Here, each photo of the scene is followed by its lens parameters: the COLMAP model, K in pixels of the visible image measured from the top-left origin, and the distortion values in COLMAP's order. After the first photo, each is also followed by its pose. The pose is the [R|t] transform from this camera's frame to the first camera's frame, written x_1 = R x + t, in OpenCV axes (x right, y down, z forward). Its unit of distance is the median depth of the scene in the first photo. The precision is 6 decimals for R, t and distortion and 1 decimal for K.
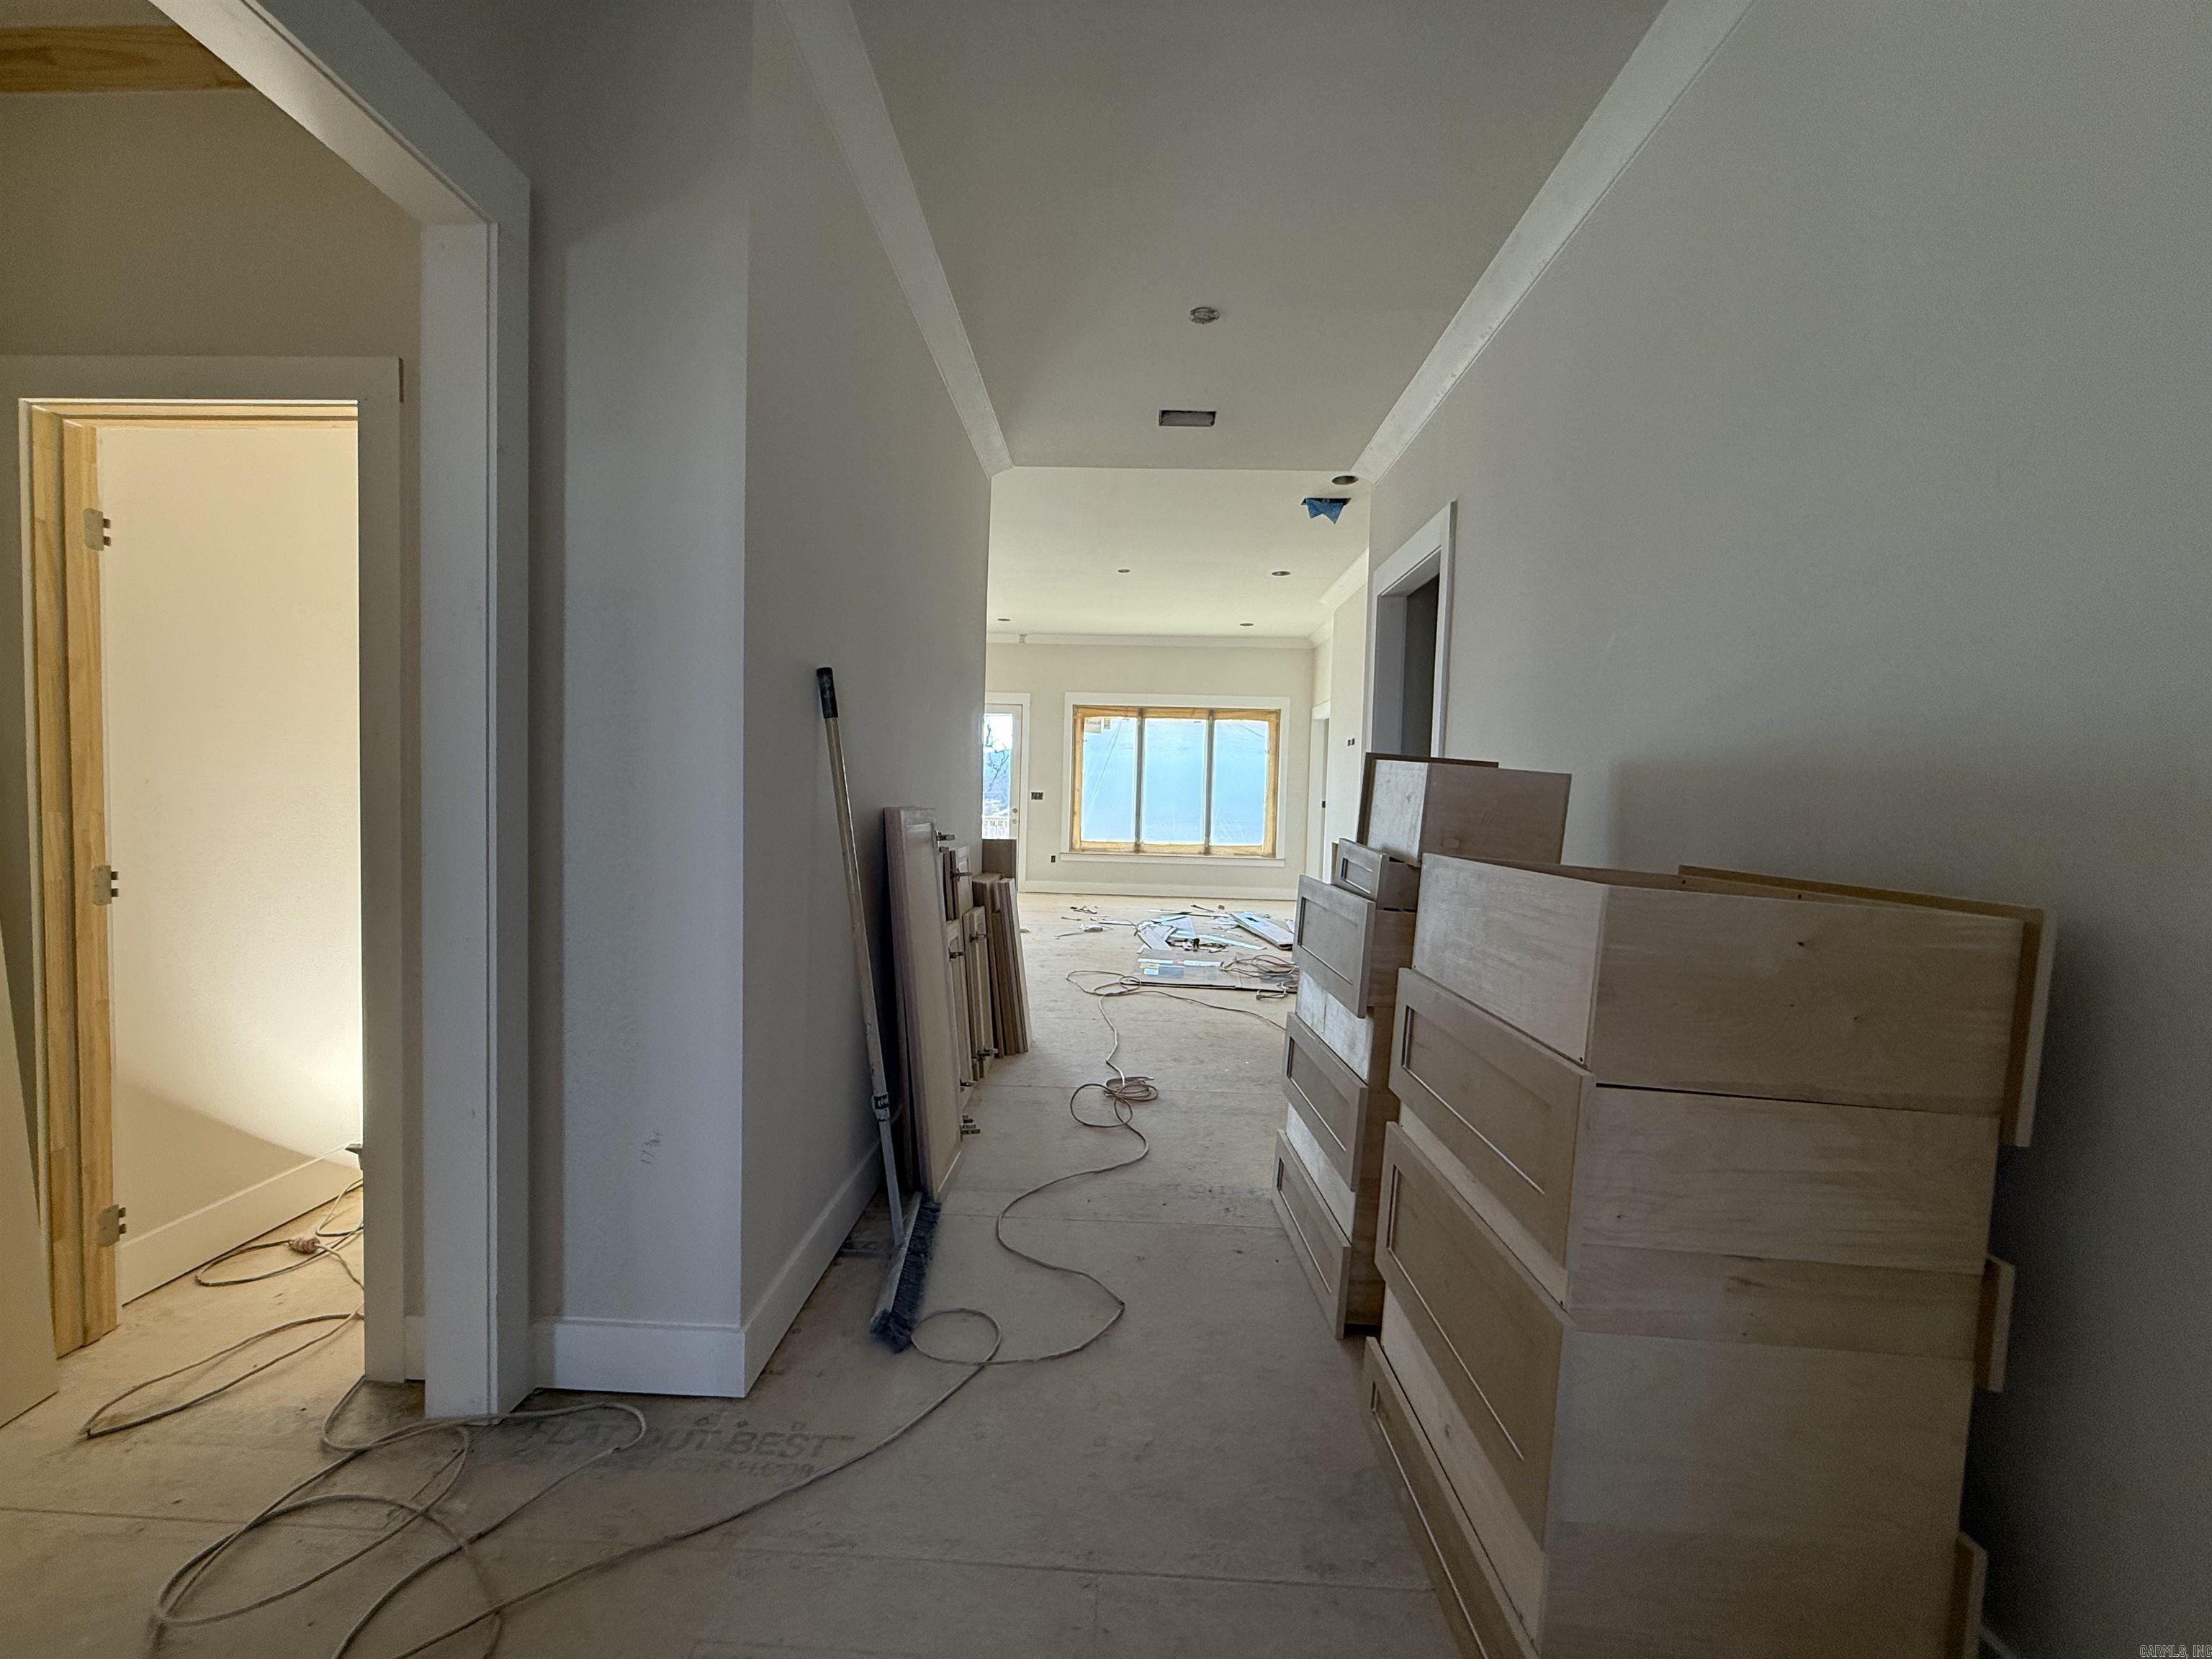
lens RADIAL K [[881.6, 0, 1094.7], [0, 881.6, 832.6], [0, 0, 1]] dist [0.000186, -0.000221]
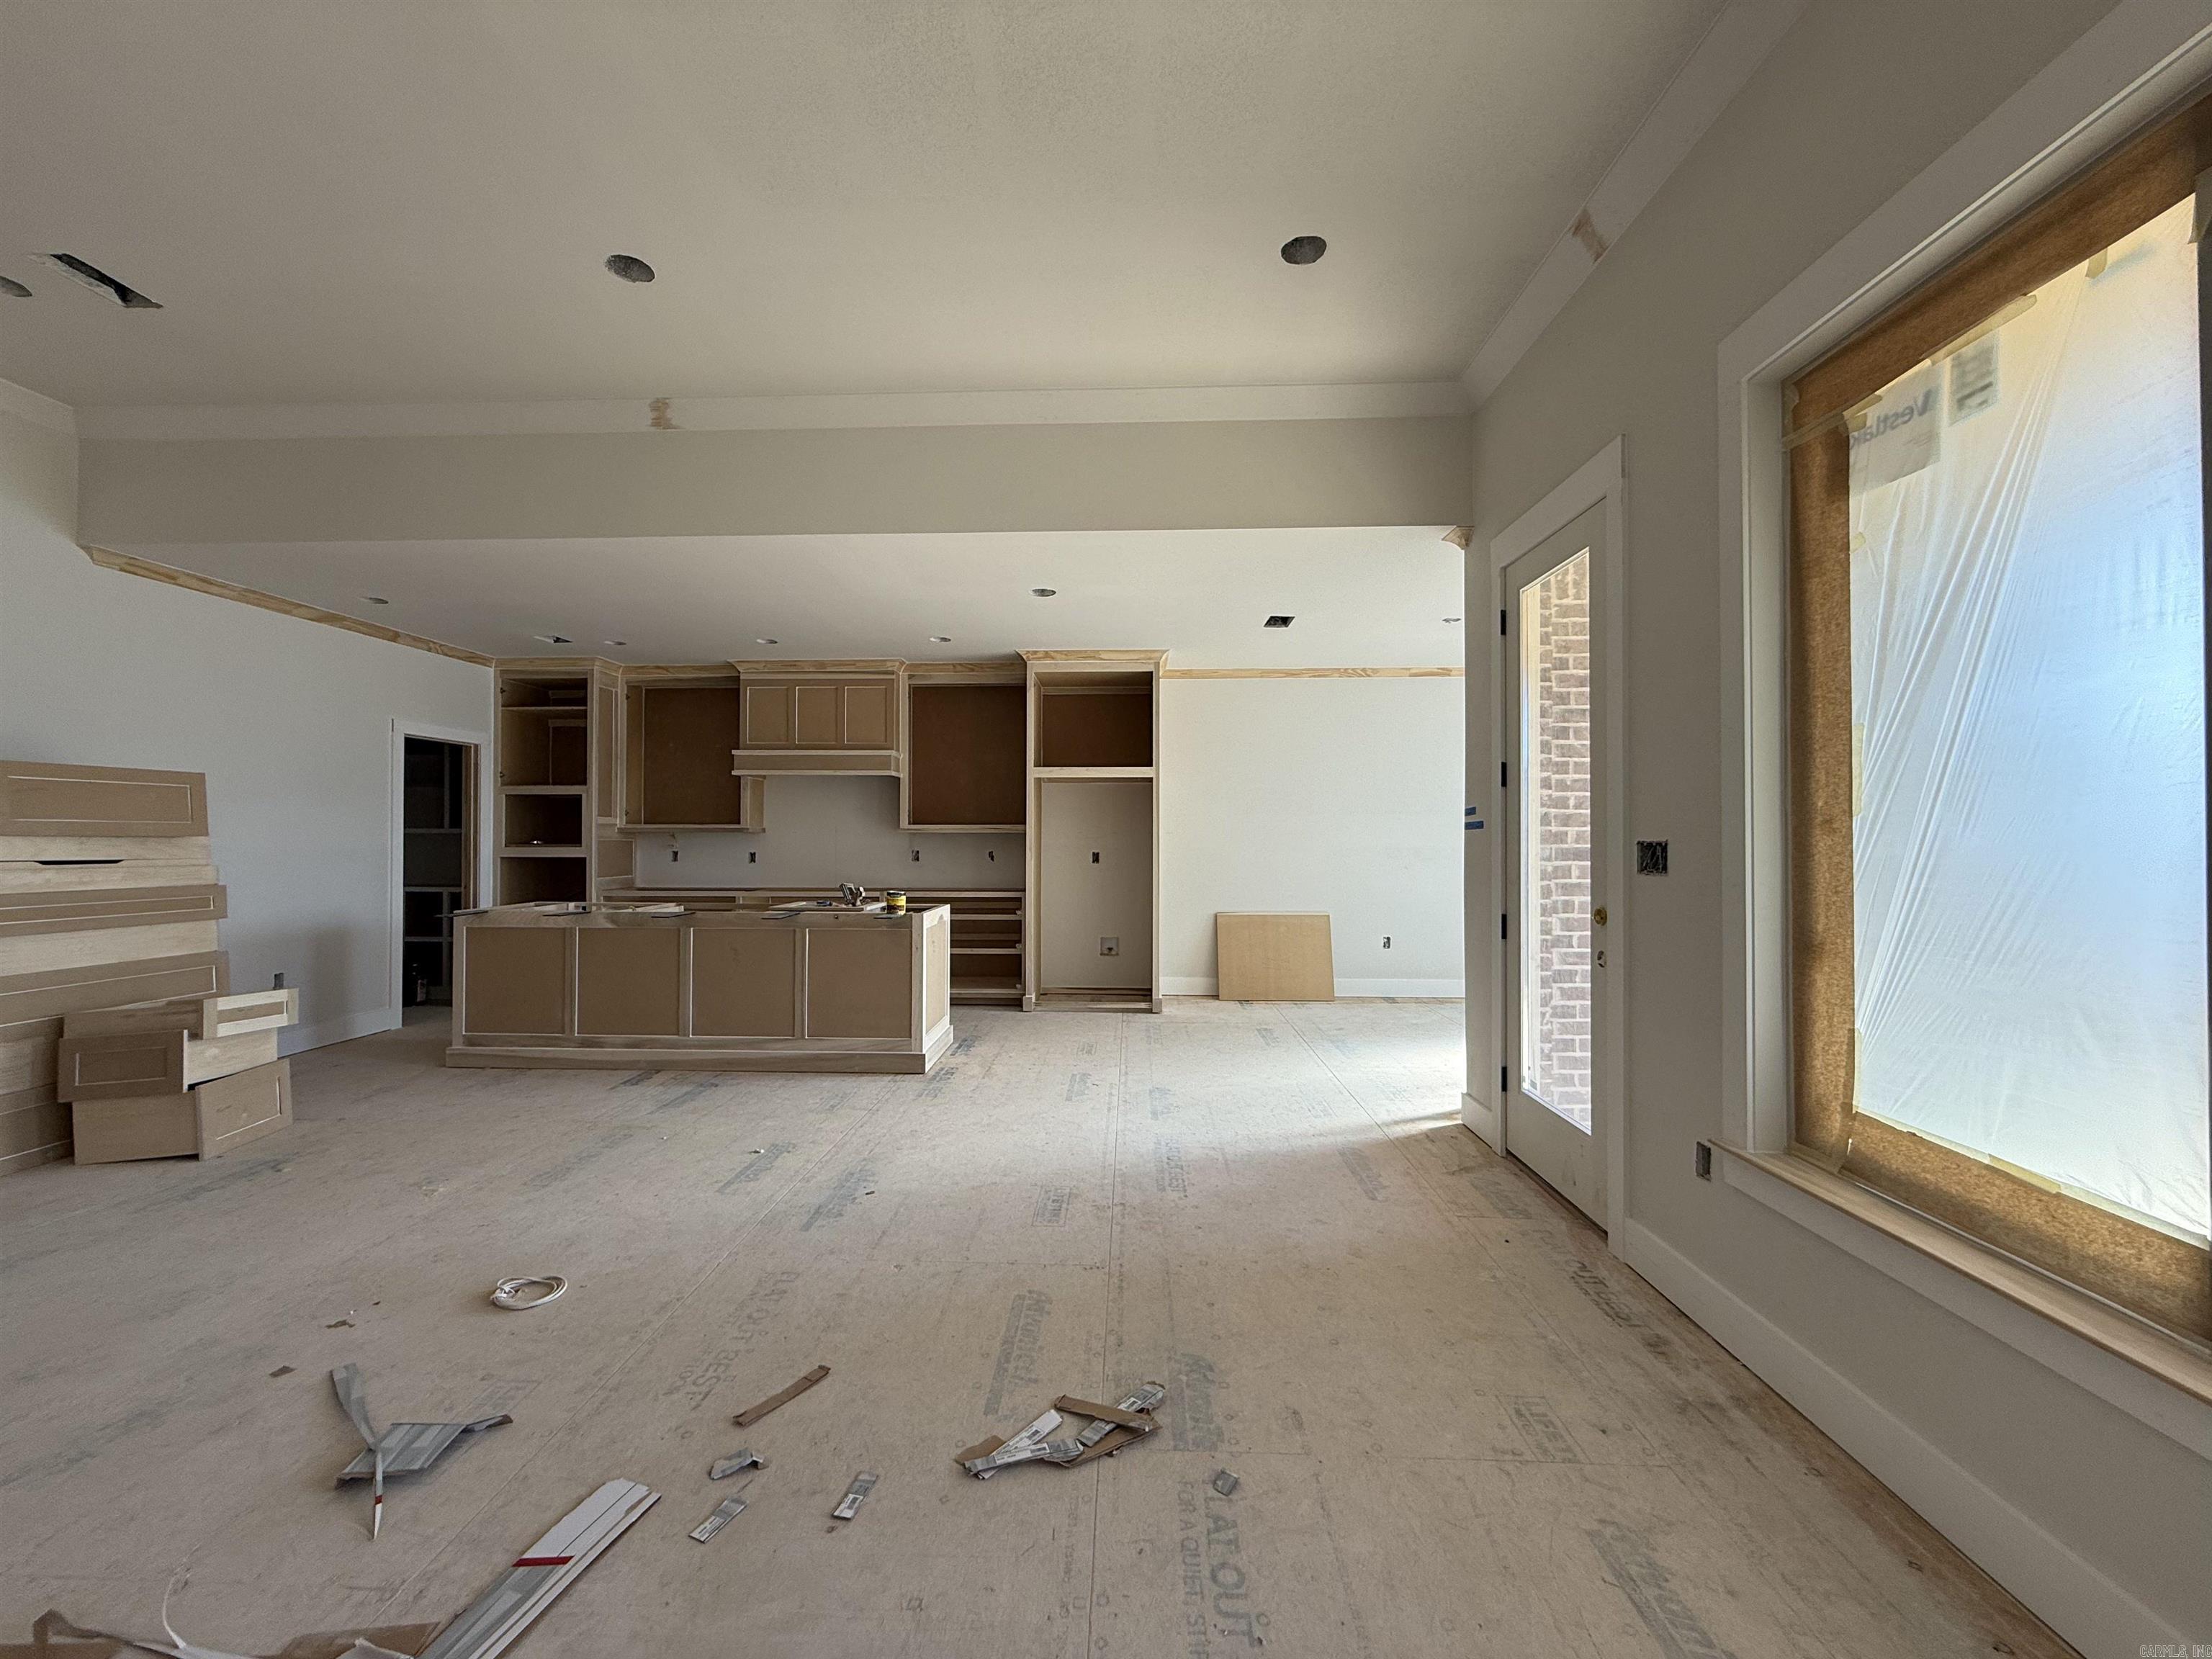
lens RADIAL K [[881.6, 0, 1096.3], [0, 881.6, 829.9], [0, 0, 1]] dist [0.000186, -0.000221]
pose [[-0.001878, -0.038340, -0.999263, 0.164112], [-0.046074, 0.998207, -0.038213, -0.033220], [0.998936, 0.045968, -0.003641, 0.857208]]
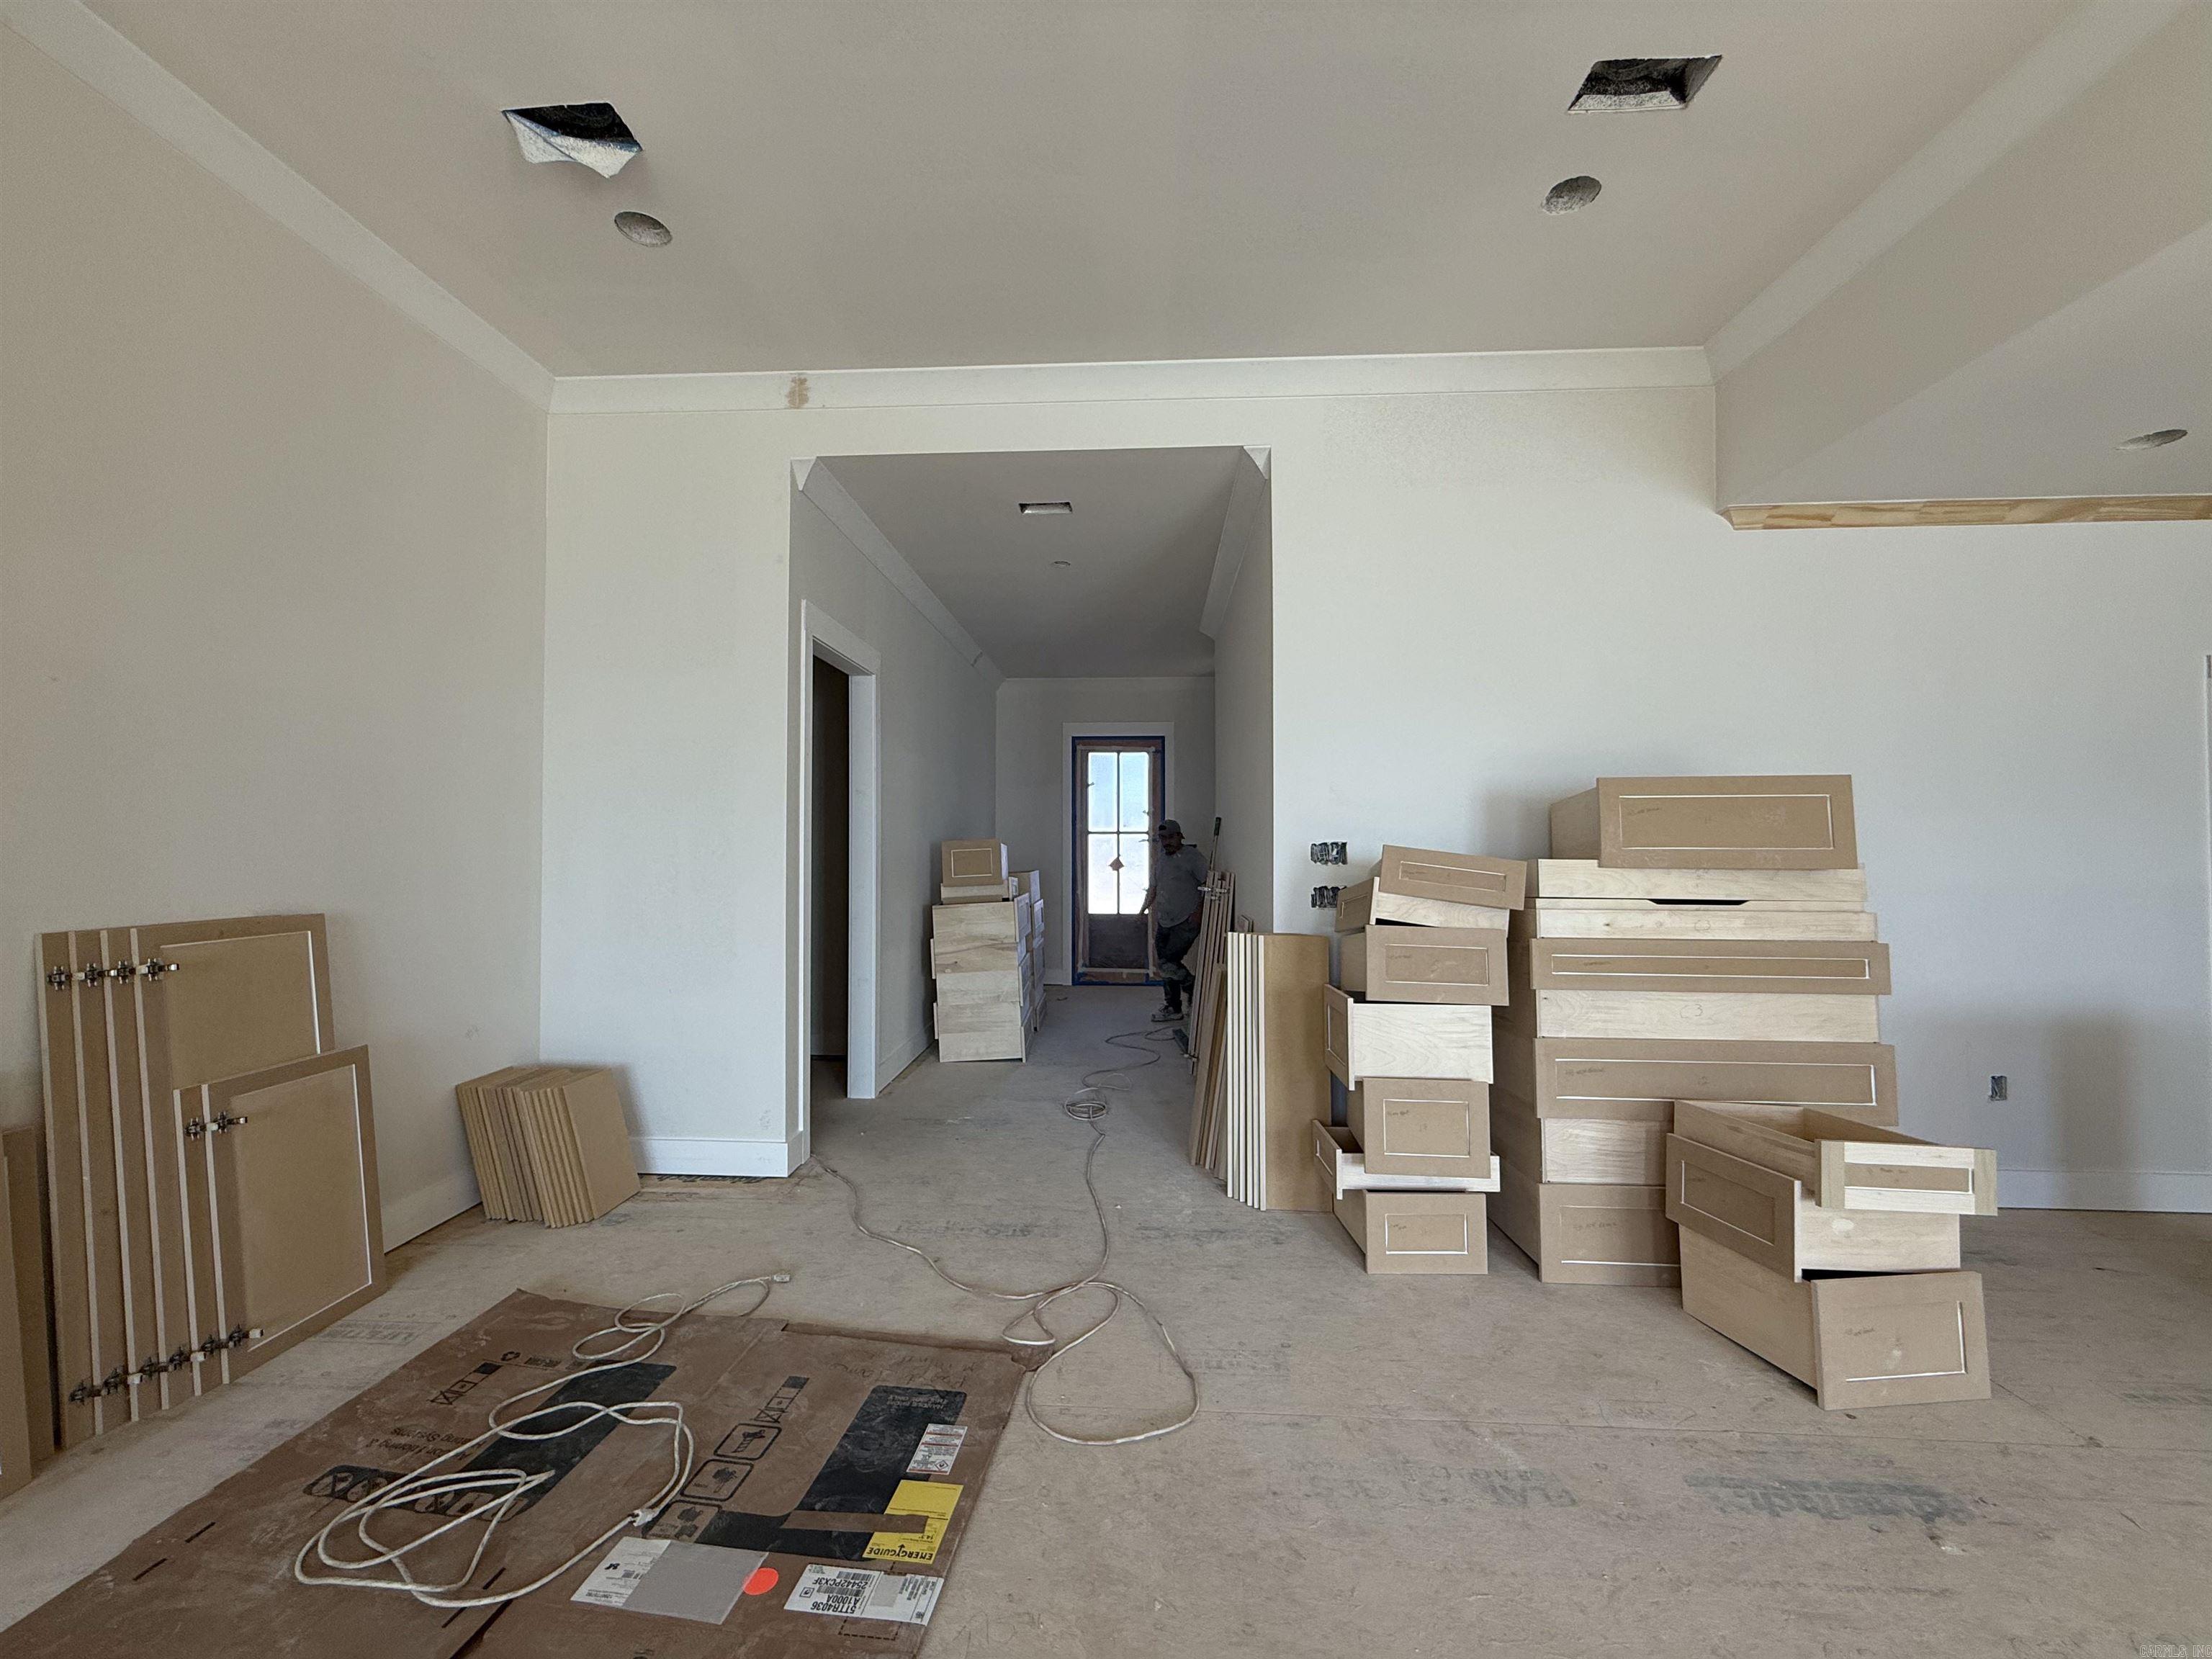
lens RADIAL K [[881.6, 0, 1097.4], [0, 881.6, 828.4], [0, 0, 1]] dist [0.000186, -0.000221]
pose [[-0.999375, -0.031064, 0.016863, 0.004756], [-0.030635, 0.999215, 0.025132, -0.038485], [-0.017630, 0.024599, -0.999542, 0.734382]]
